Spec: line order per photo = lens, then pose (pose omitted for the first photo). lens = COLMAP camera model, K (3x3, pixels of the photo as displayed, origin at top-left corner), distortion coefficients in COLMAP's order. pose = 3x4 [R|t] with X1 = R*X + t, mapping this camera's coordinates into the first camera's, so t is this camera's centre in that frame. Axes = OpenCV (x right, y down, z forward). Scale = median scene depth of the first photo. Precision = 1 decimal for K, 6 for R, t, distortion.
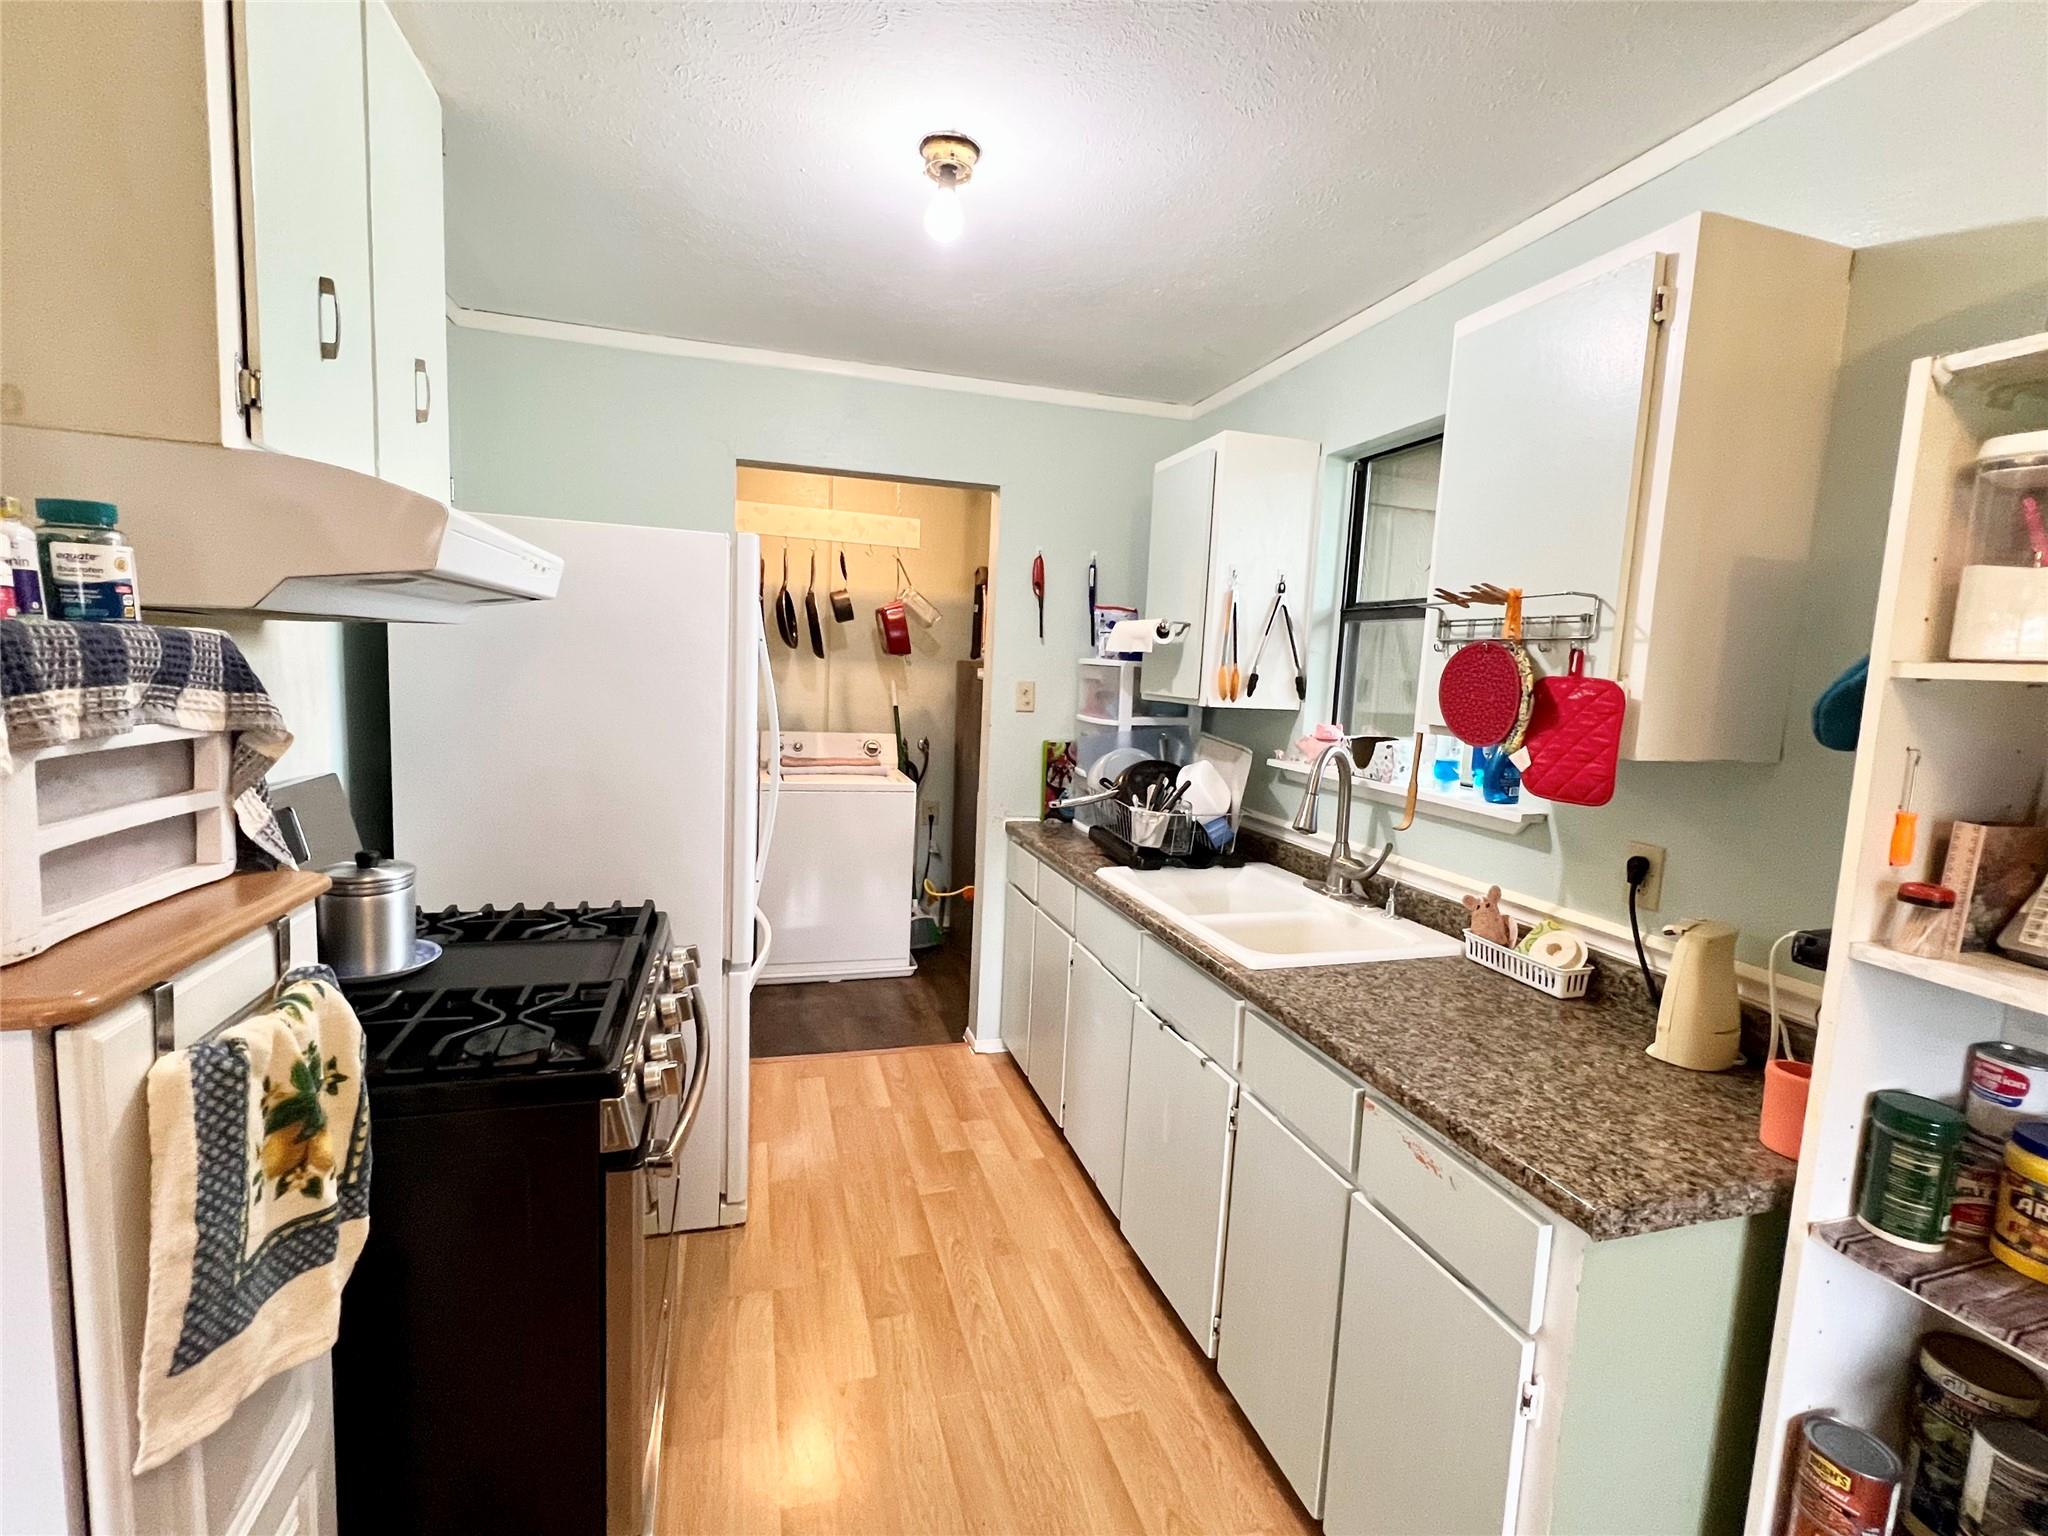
lens RADIAL K [[900.1, 0, 1012.2], [0, 900.1, 766.6], [0, 0, 1]] dist [-0.001046, 0.000116]
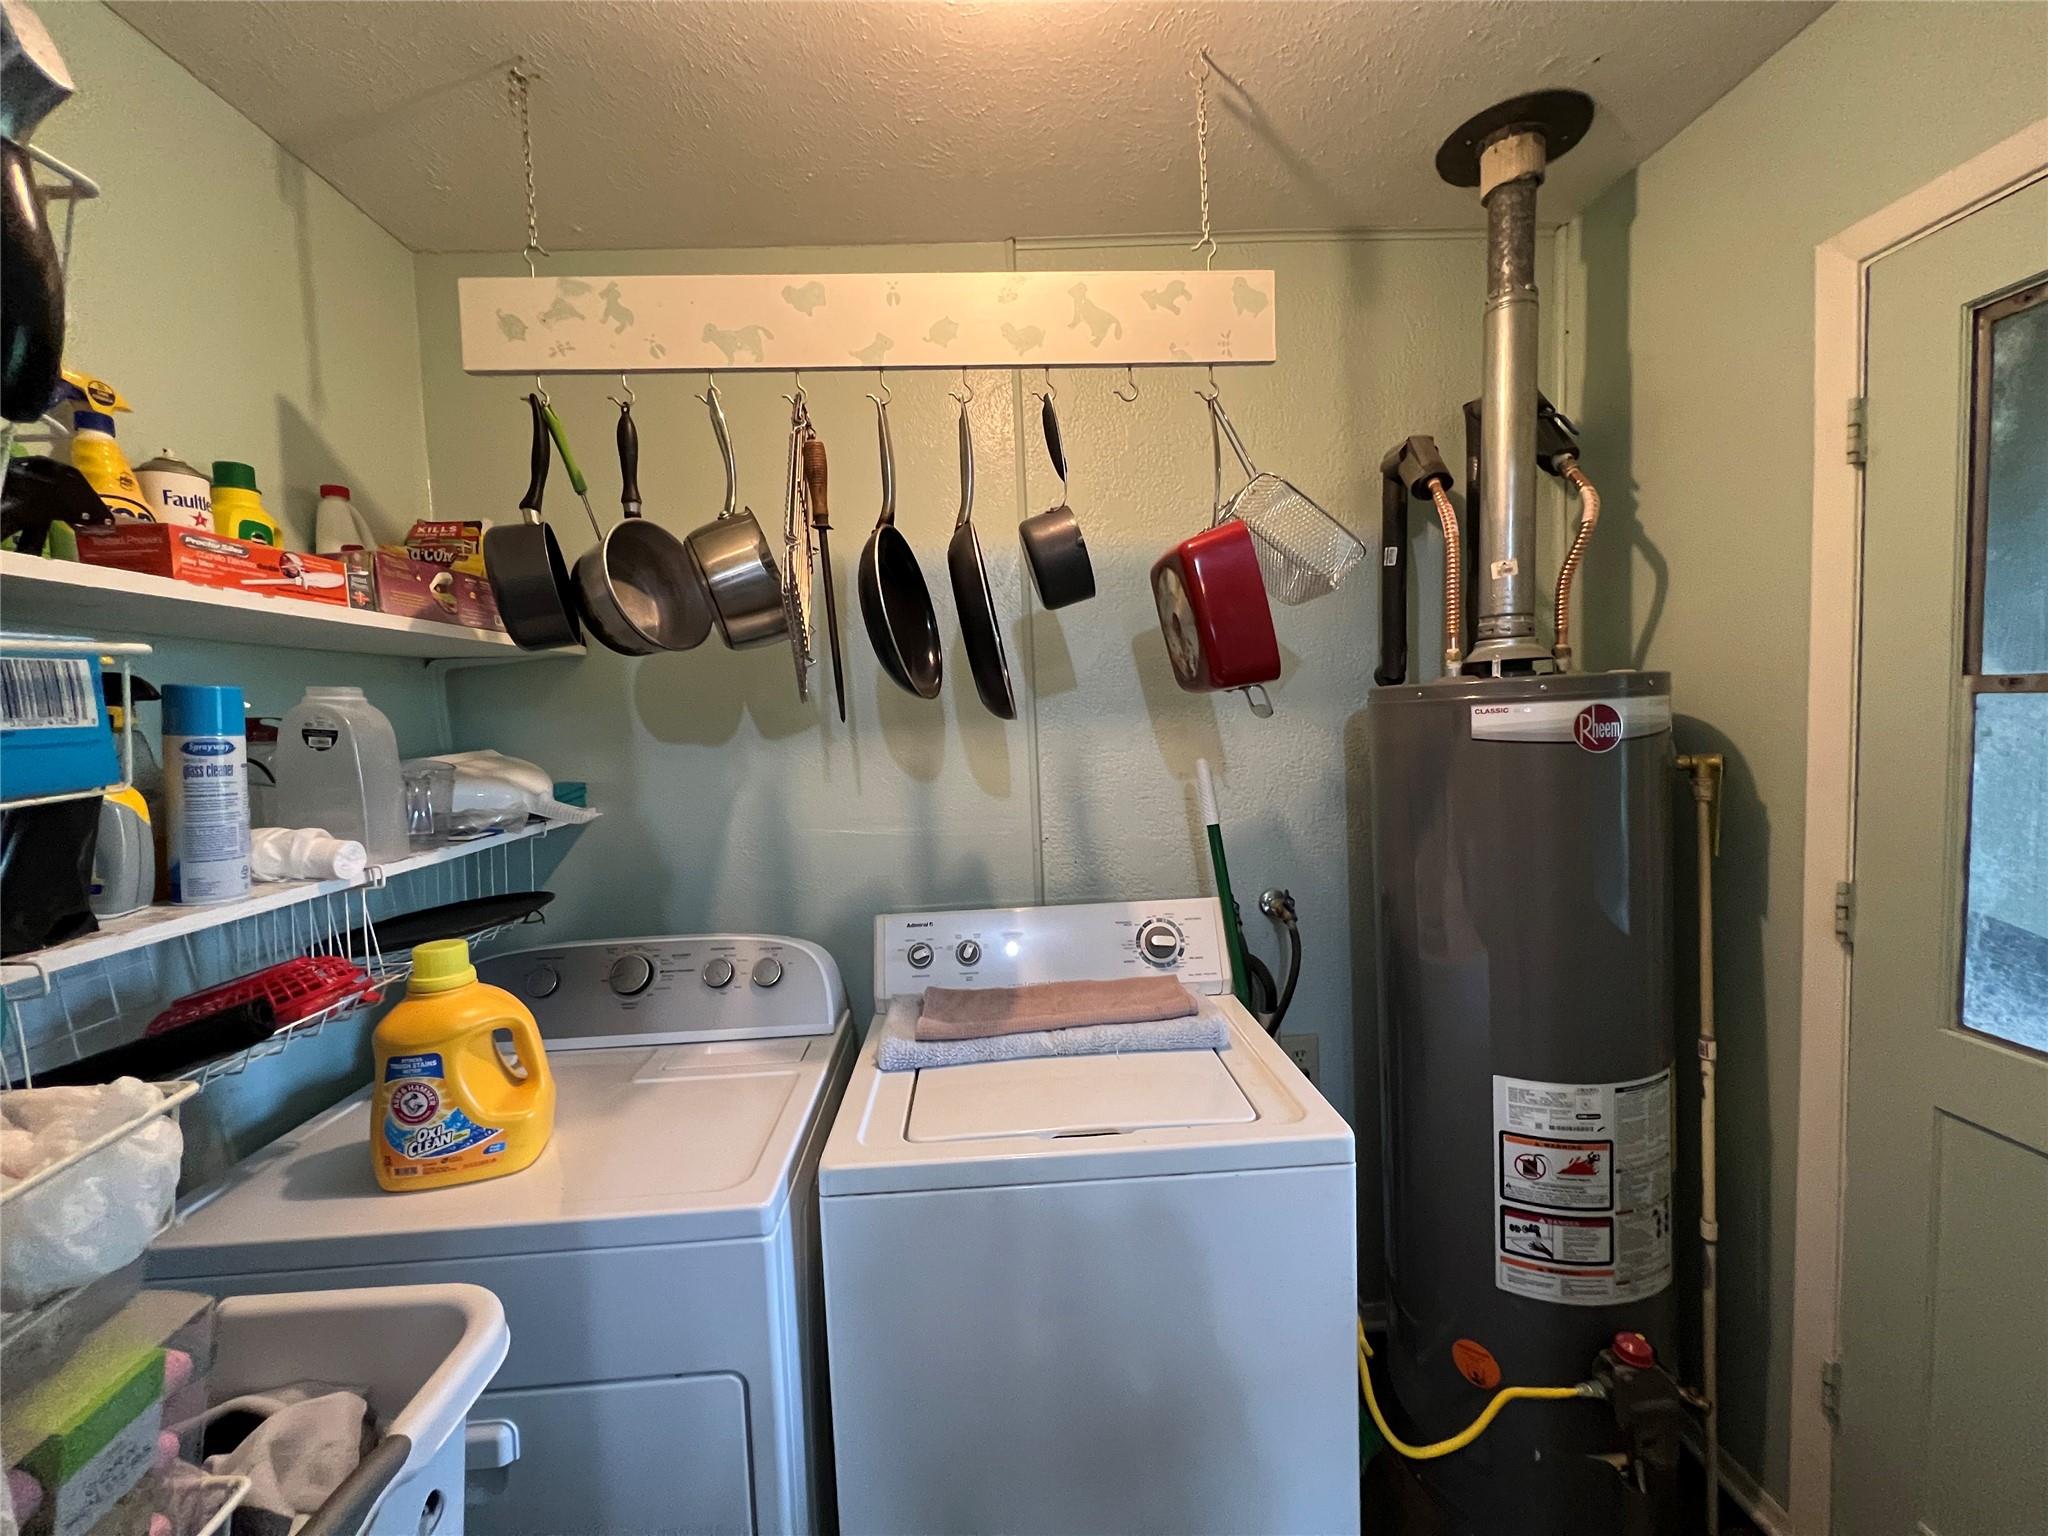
lens RADIAL K [[830.4, 0, 1024.0], [0, 830.4, 768.0], [0, 0, 1]] dist [-0.001667, 0.000280]
pose [[0.969878, -0.071858, -0.232753, -0.129026], [0.062029, 0.996857, -0.049288, -0.082228], [0.235563, 0.033366, 0.971286, 0.667191]]
